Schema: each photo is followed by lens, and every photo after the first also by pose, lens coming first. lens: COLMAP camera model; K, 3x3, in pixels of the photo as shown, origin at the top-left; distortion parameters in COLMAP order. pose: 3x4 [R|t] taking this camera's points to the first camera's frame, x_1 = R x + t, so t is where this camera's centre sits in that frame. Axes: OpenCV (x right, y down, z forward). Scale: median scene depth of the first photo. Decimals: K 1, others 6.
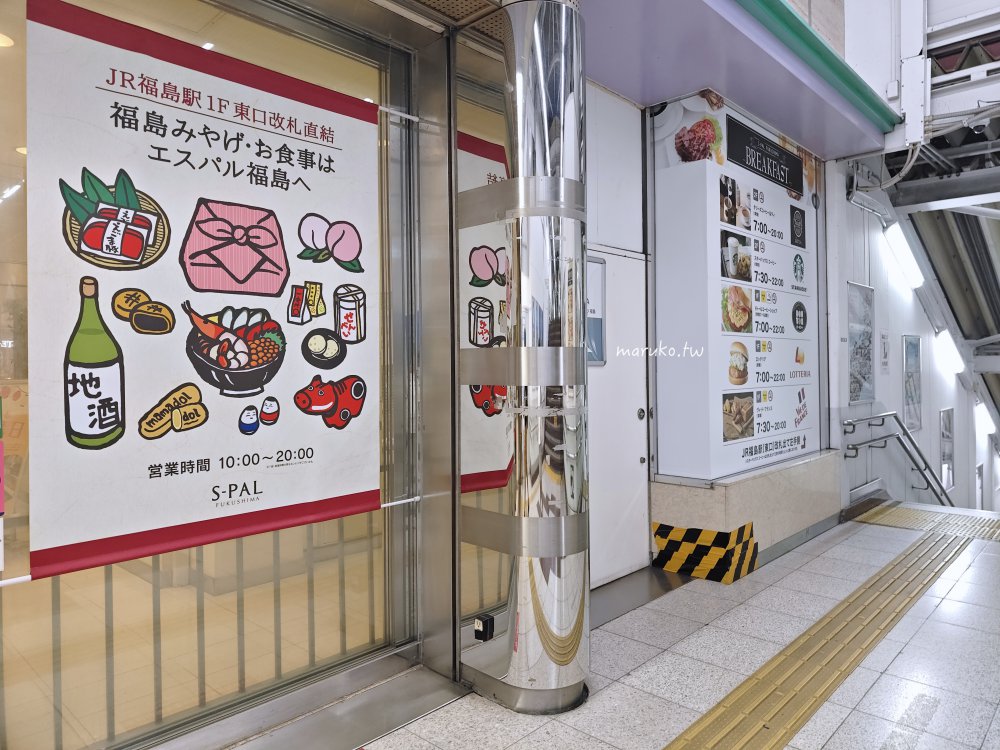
lens RADIAL K [[660.1, 0, 507.8], [0, 660.1, 367.9], [0, 0, 1]] dist [0.004998, -0.002208]
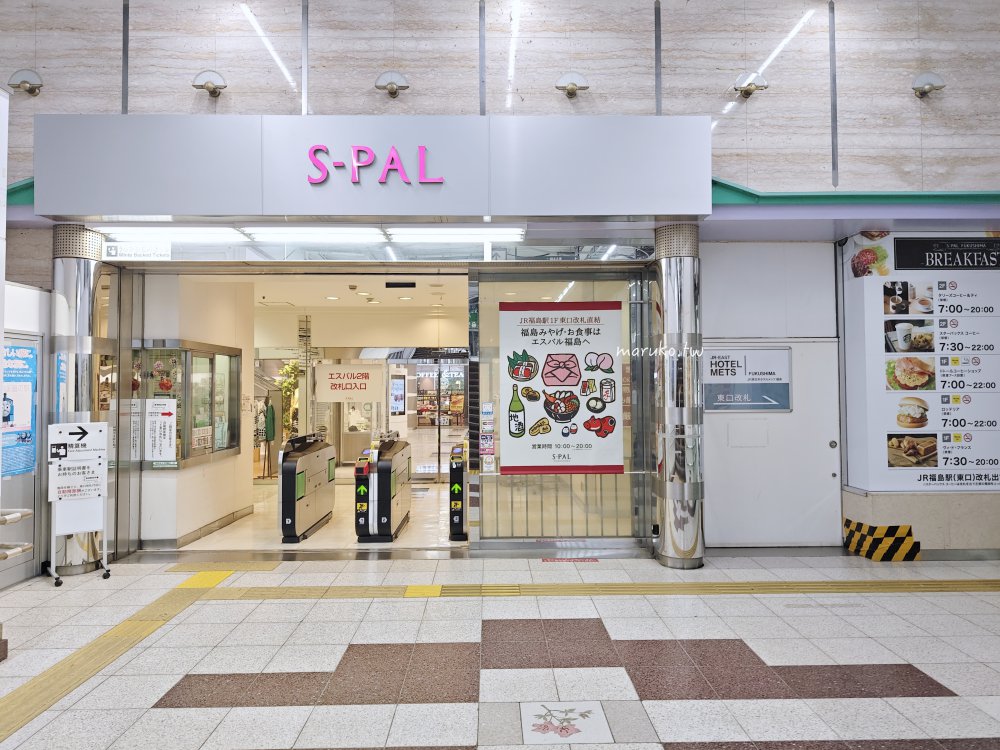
lens RADIAL K [[660.1, 0, 498.7], [0, 660.1, 373.6], [0, 0, 1]] dist [0.004998, -0.002208]
pose [[0.687779, -0.008848, -0.725866, 1.351324], [-0.003606, 0.999872, -0.015605, -0.113386], [0.725911, 0.013350, 0.687659, -1.044544]]
